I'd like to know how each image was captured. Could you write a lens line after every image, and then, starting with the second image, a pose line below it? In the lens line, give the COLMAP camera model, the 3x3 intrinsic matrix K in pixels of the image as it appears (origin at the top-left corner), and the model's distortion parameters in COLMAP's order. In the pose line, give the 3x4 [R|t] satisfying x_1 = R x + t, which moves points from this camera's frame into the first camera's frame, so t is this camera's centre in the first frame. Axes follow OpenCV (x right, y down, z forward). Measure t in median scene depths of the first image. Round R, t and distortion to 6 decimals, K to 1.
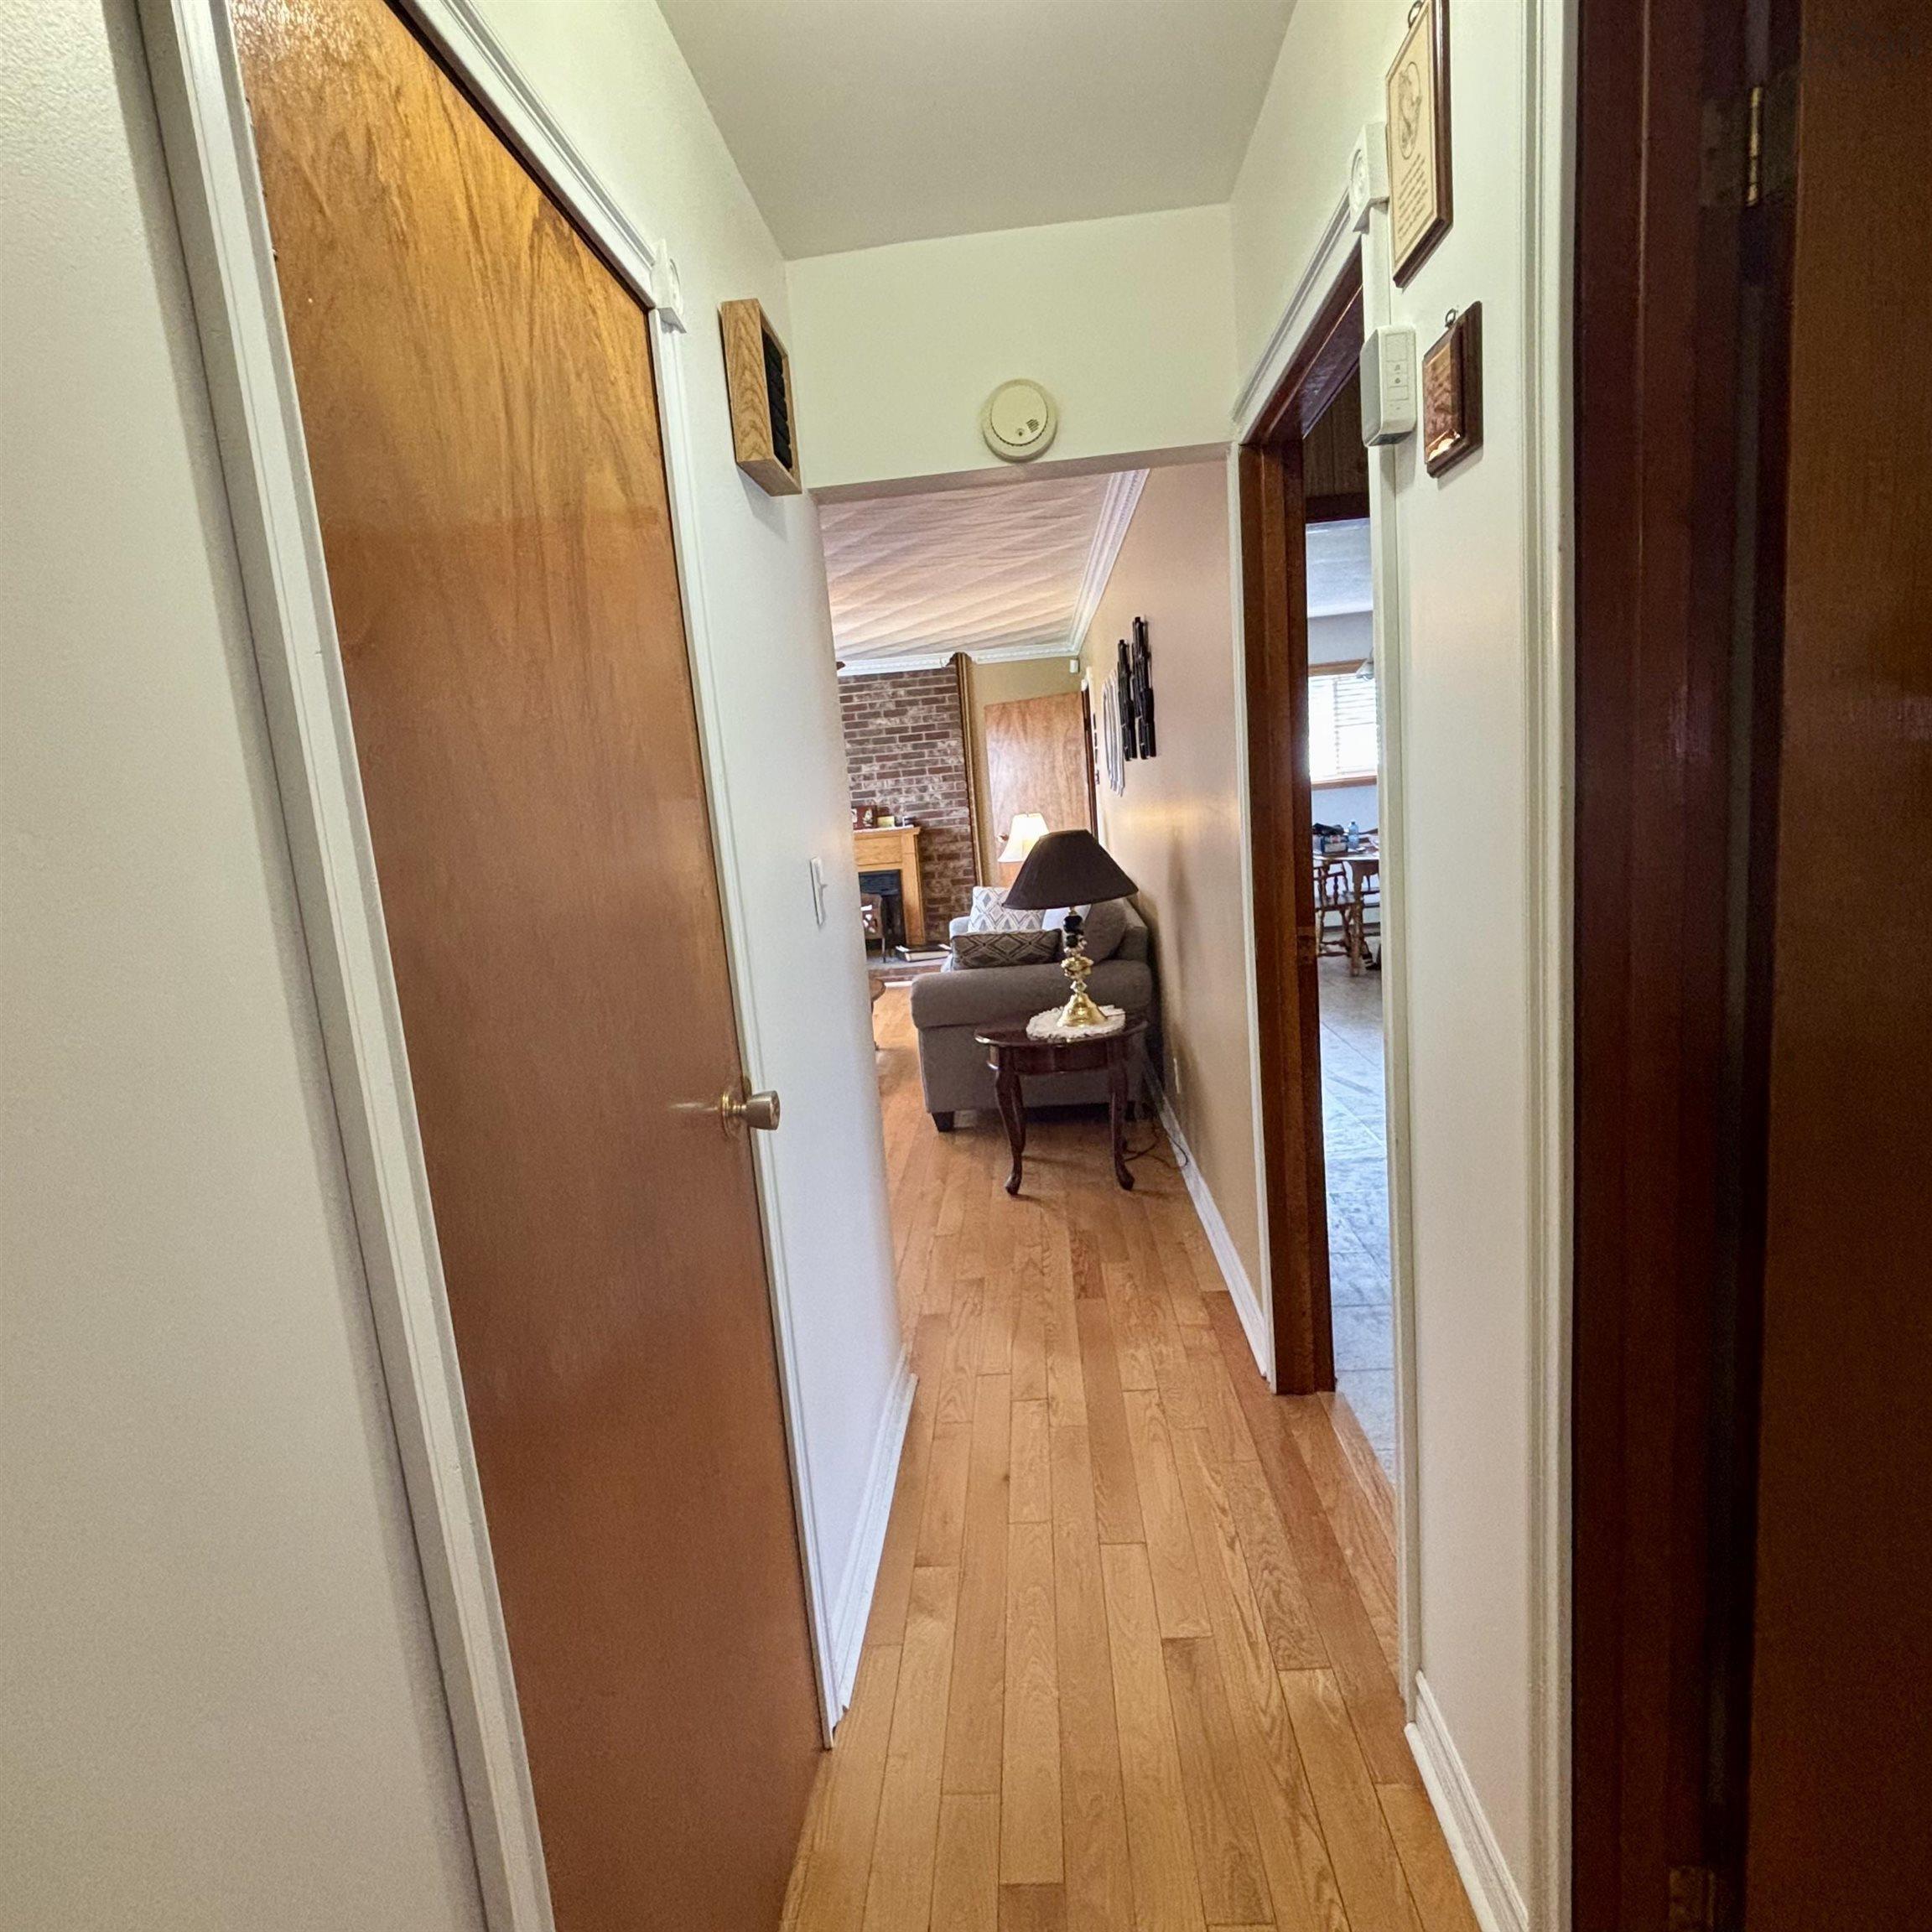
lens RADIAL K [[1029.5, 0, 980.1], [0, 1029.5, 958.4], [0, 0, 1]] dist [0.017783, -0.015765]
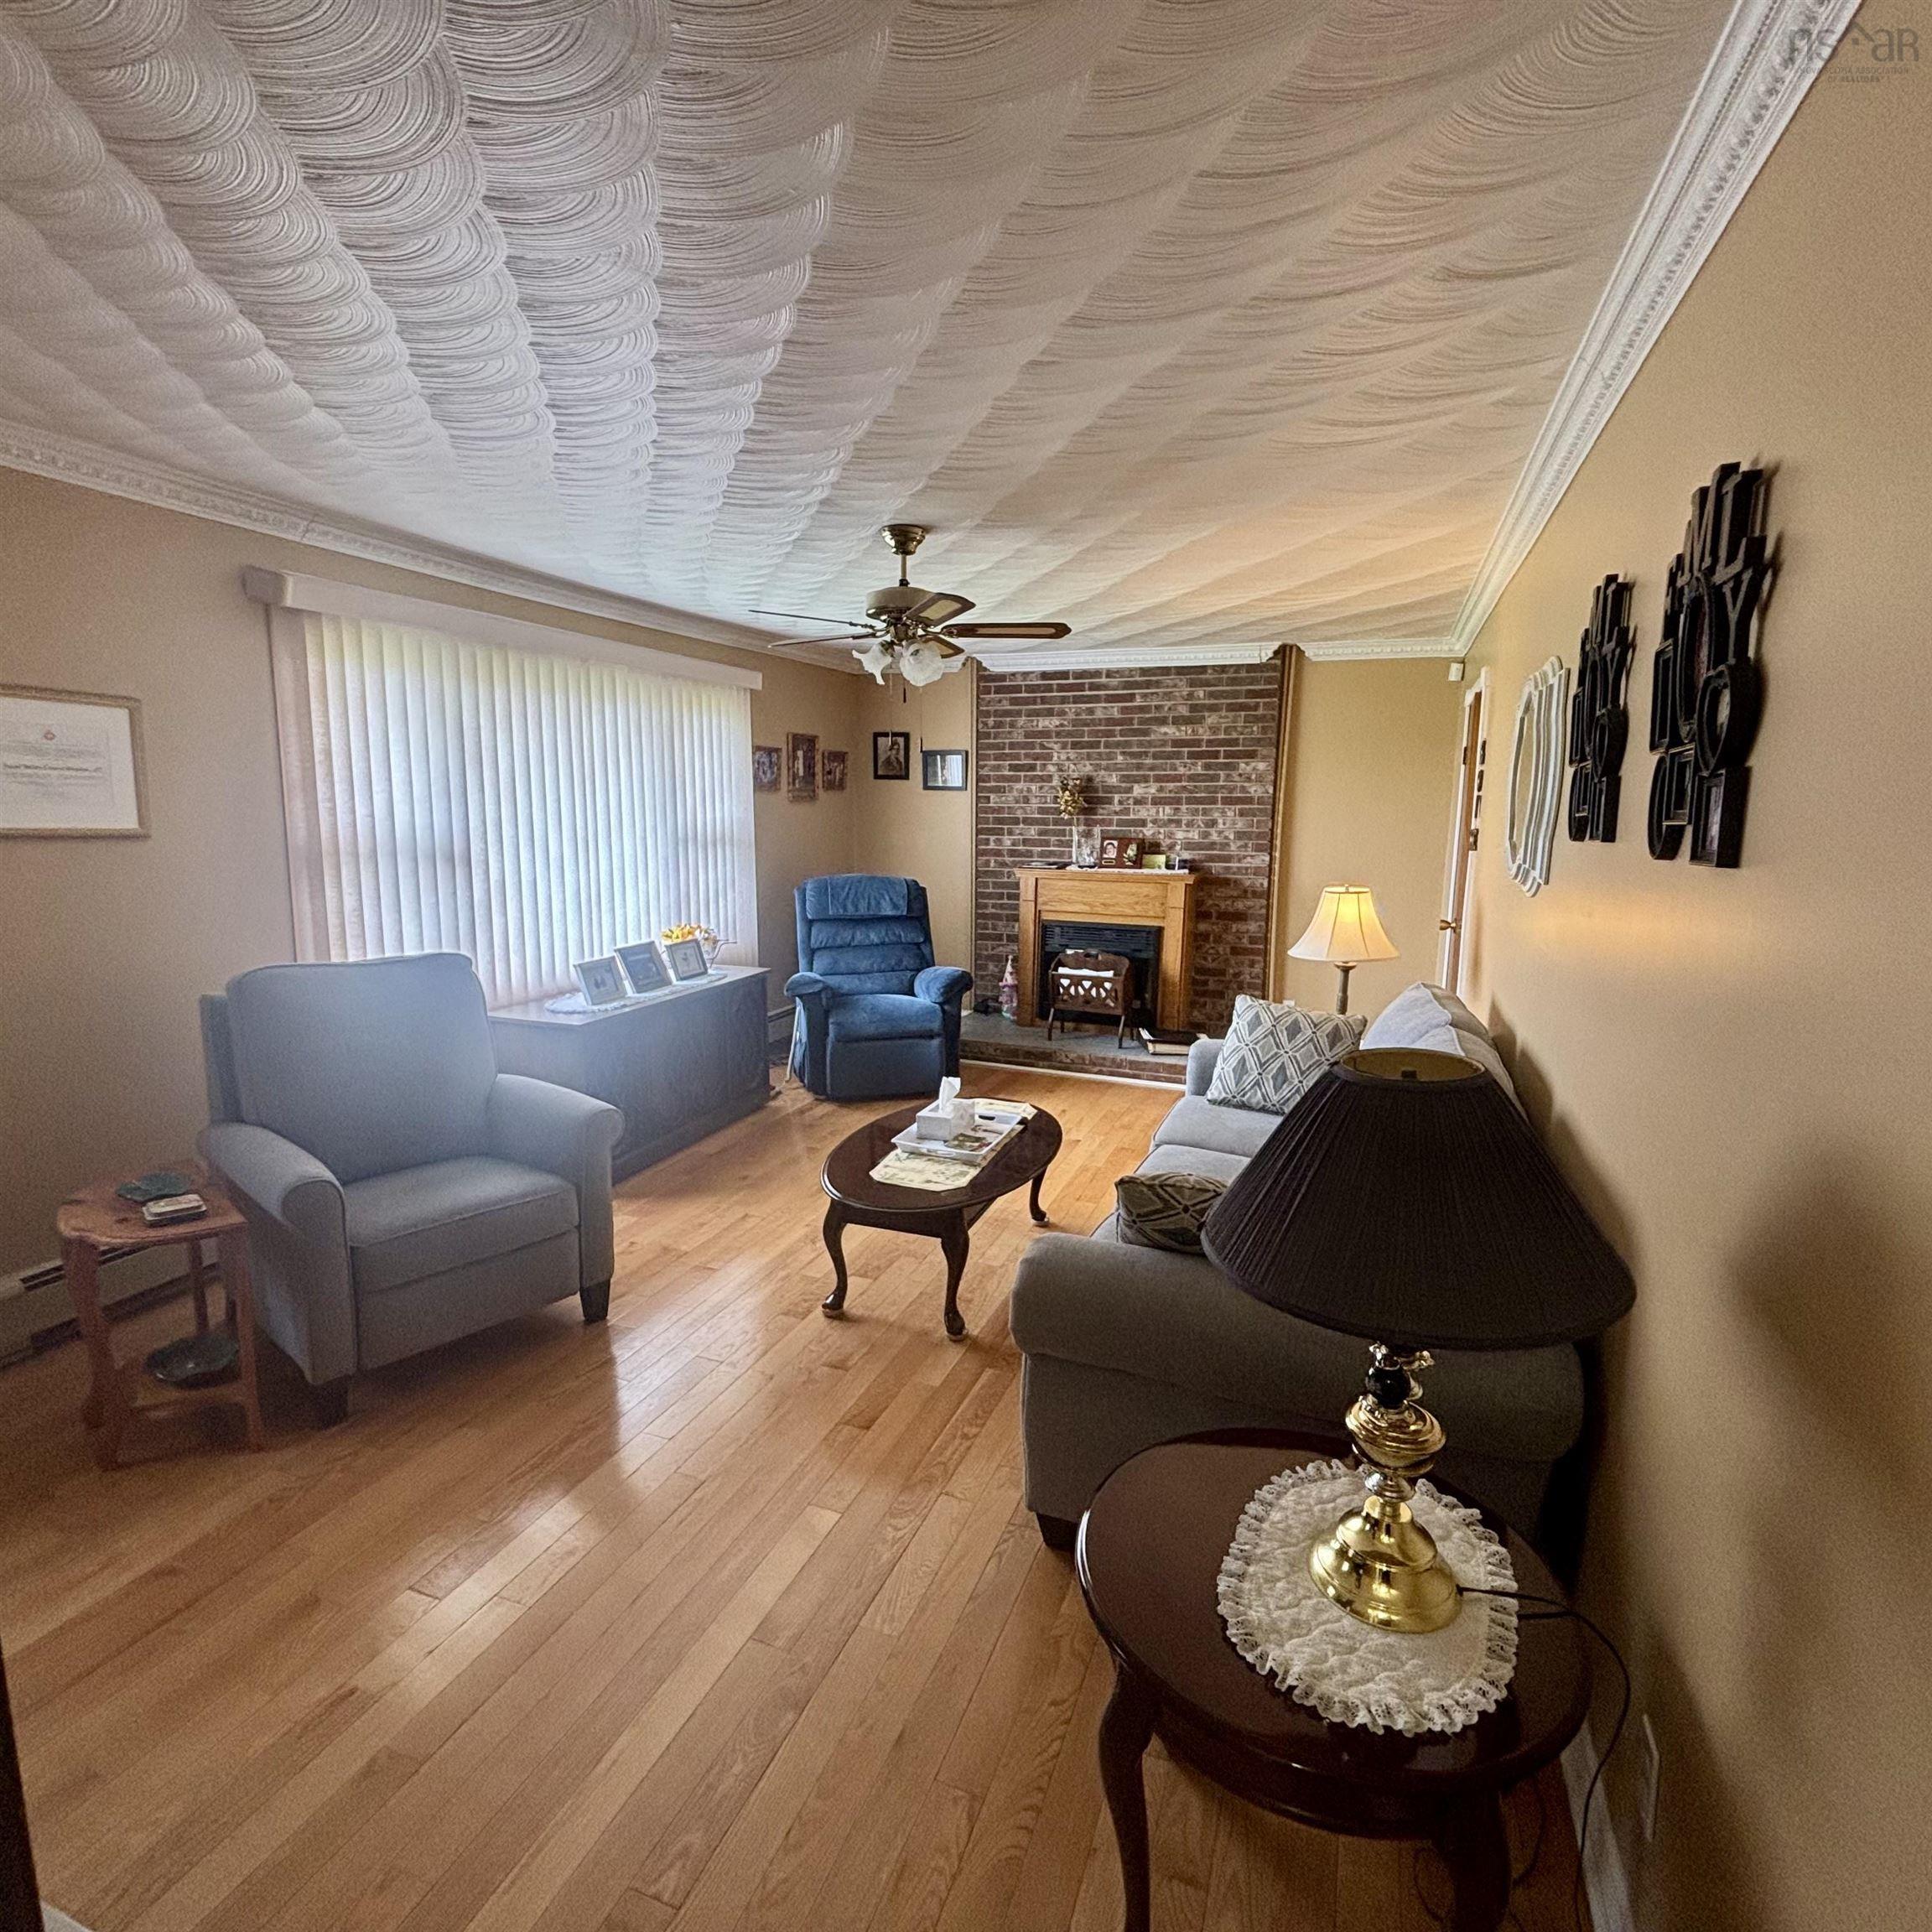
lens RADIAL K [[1029.5, 0, 951.4], [0, 1029.5, 973.7], [0, 0, 1]] dist [0.017783, -0.015765]
pose [[0.940226, 0.145241, -0.308026, 0.014677], [-0.142910, 0.989274, 0.030243, -0.051867], [0.309114, 0.015584, 0.950897, 0.228856]]
